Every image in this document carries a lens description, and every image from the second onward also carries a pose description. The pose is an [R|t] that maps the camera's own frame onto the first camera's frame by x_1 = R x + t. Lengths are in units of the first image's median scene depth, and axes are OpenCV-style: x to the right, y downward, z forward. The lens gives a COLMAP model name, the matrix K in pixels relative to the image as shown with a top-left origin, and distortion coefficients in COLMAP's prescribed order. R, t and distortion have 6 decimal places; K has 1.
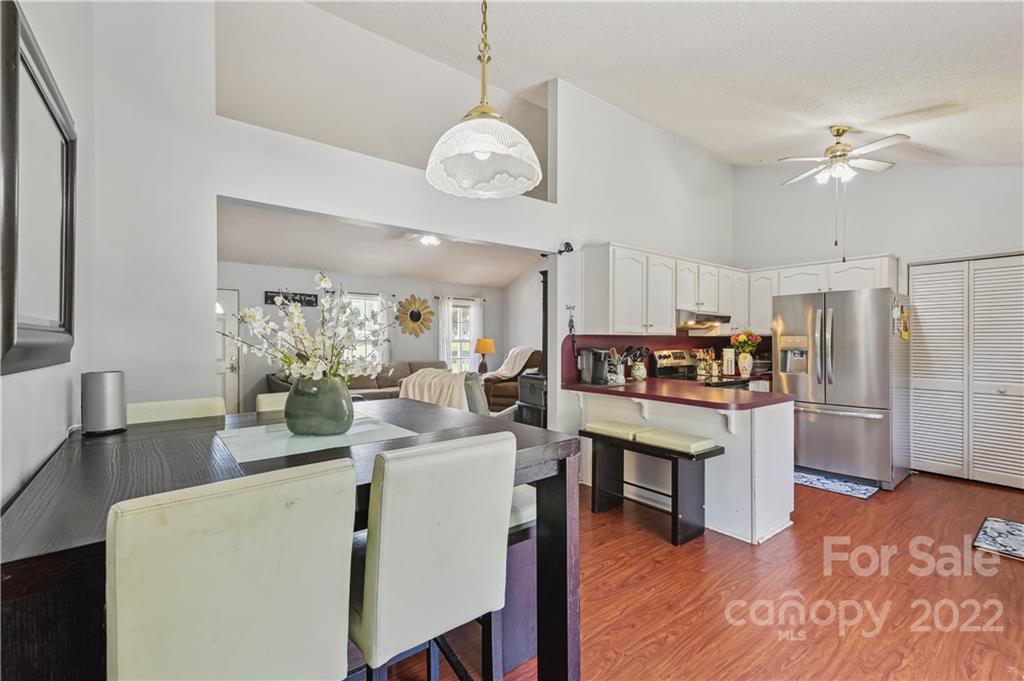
lens RADIAL K [[434.5, 0, 510.3], [0, 434.5, 342.4], [0, 0, 1]] dist [0.014417, -0.000265]
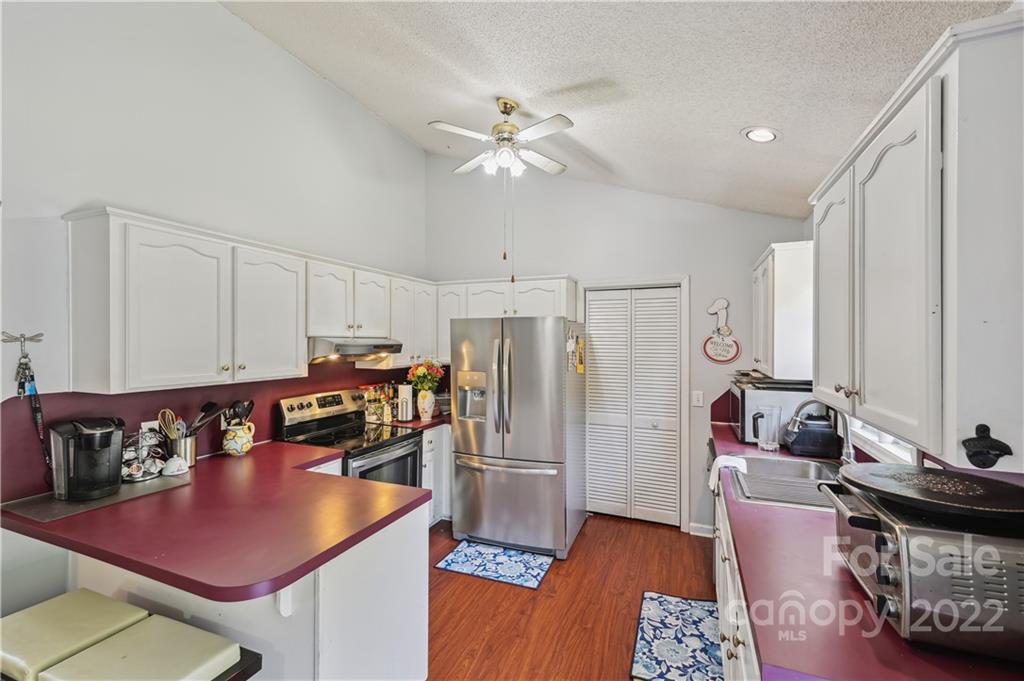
lens RADIAL K [[434.5, 0, 508.7], [0, 434.5, 347.4], [0, 0, 1]] dist [0.014417, -0.000265]
pose [[0.867535, -0.007385, 0.497322, 0.331089], [0.003170, 0.999952, 0.009320, -0.067412], [-0.497367, -0.006509, 0.867516, 0.305768]]
